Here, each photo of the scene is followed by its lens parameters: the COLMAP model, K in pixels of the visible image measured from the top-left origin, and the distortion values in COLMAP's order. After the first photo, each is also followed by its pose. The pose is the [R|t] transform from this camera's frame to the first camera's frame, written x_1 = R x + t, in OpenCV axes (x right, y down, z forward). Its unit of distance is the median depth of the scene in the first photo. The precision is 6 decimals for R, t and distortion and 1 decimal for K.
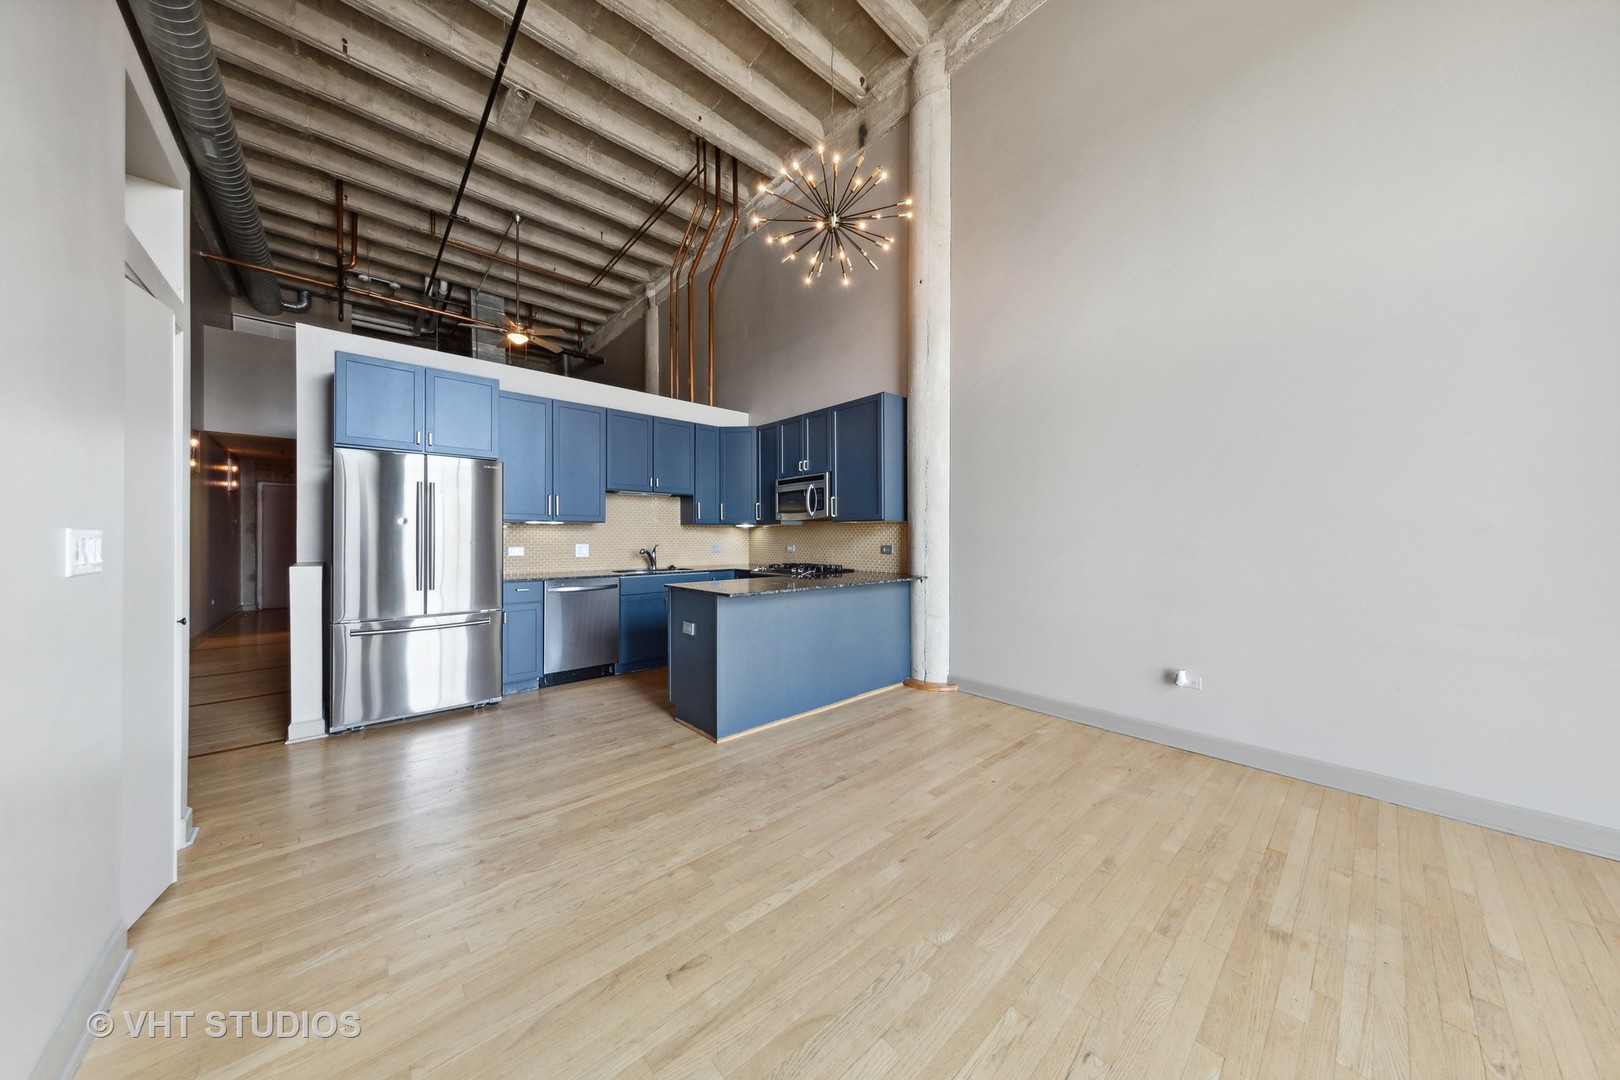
lens RADIAL K [[520.0, 0, 808.0], [0, 520.0, 535.1], [0, 0, 1]] dist [0.009724, -0.000463]
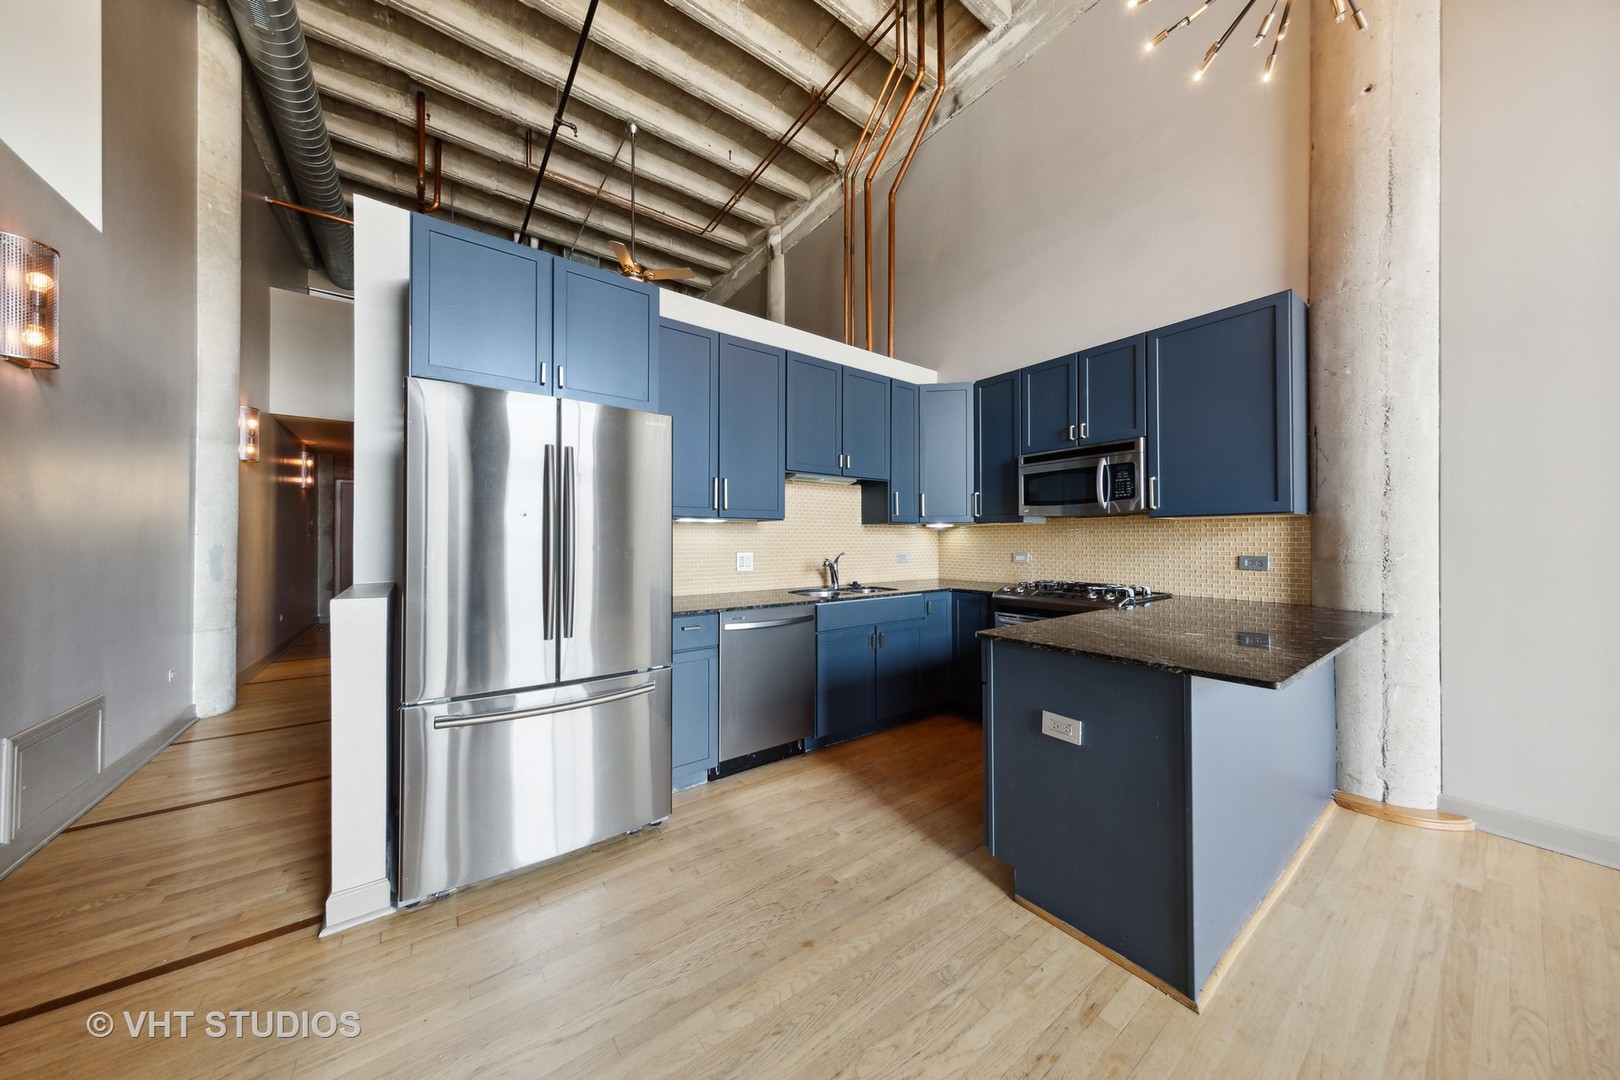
lens RADIAL K [[520.0, 0, 805.9], [0, 520.0, 533.6], [0, 0, 1]] dist [0.009724, -0.000463]
pose [[0.995512, -0.001883, -0.094620, -0.313024], [0.001170, 0.999971, -0.007590, -0.001769], [0.094631, 0.007445, 0.995485, 0.353149]]
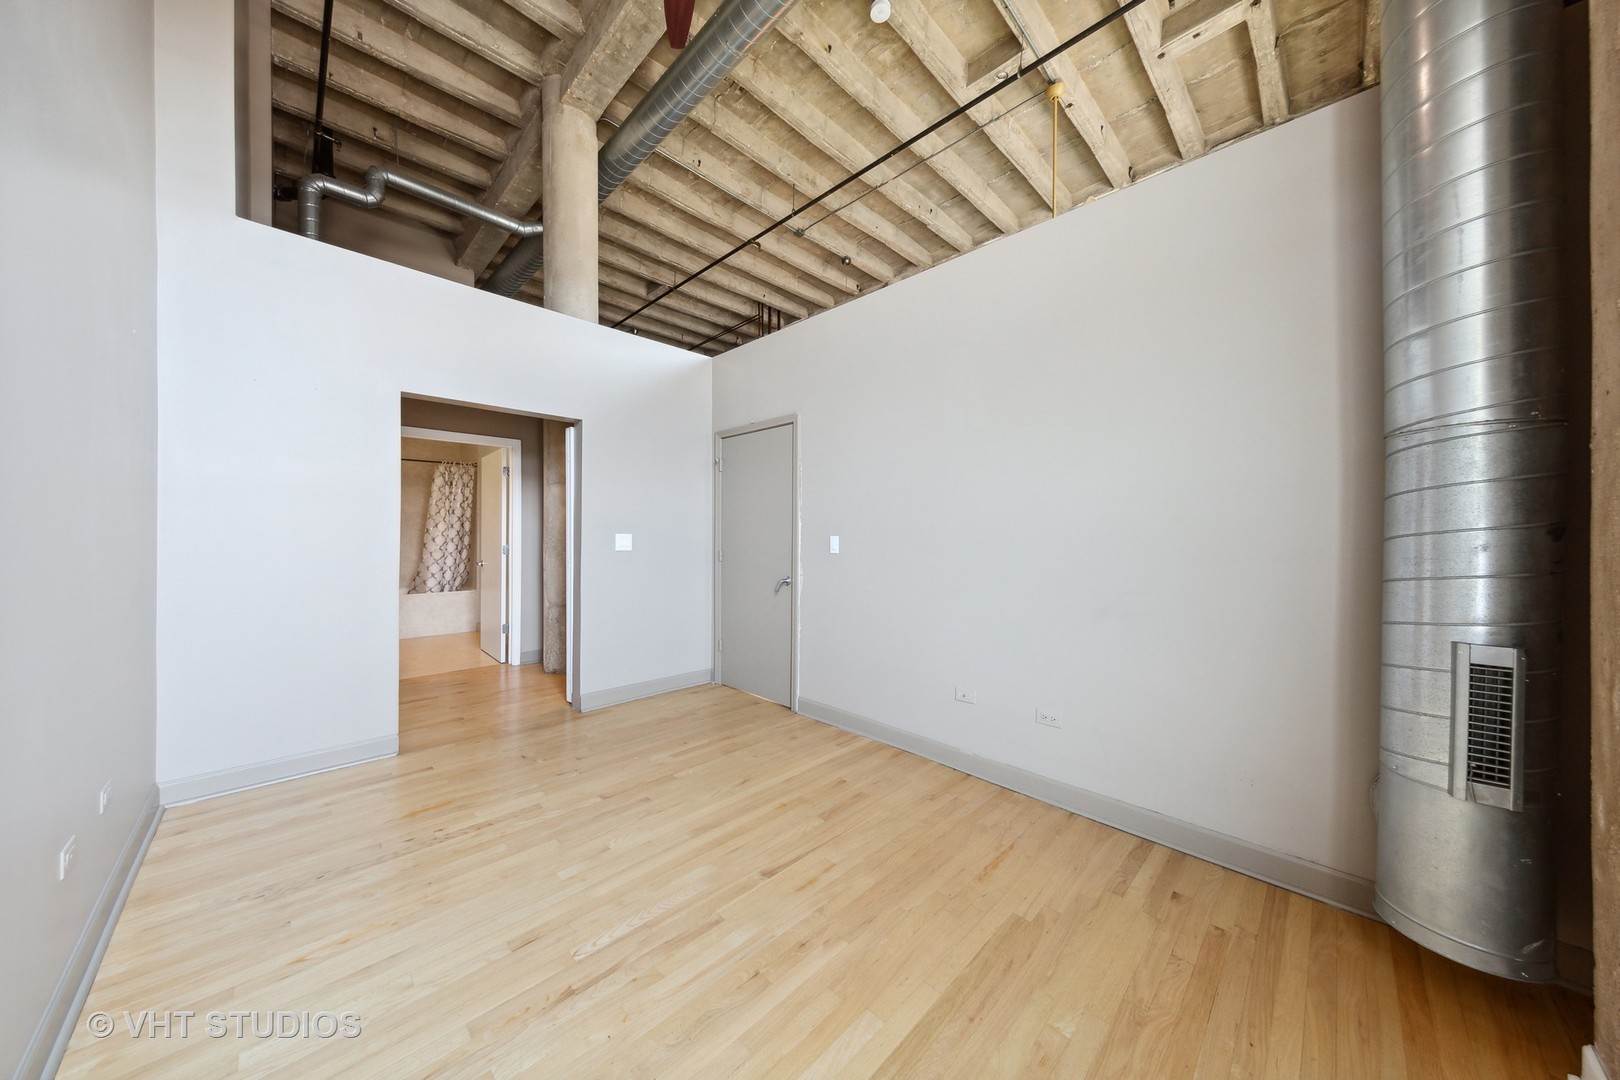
lens RADIAL K [[520.0, 0, 798.5], [0, 520.0, 533.5], [0, 0, 1]] dist [0.009724, -0.000463]
pose [[0.998874, 0.009046, 0.046567, -0.182154], [-0.009357, 0.999935, 0.006457, -0.008693], [-0.046505, -0.006886, 0.998894, -0.838771]]
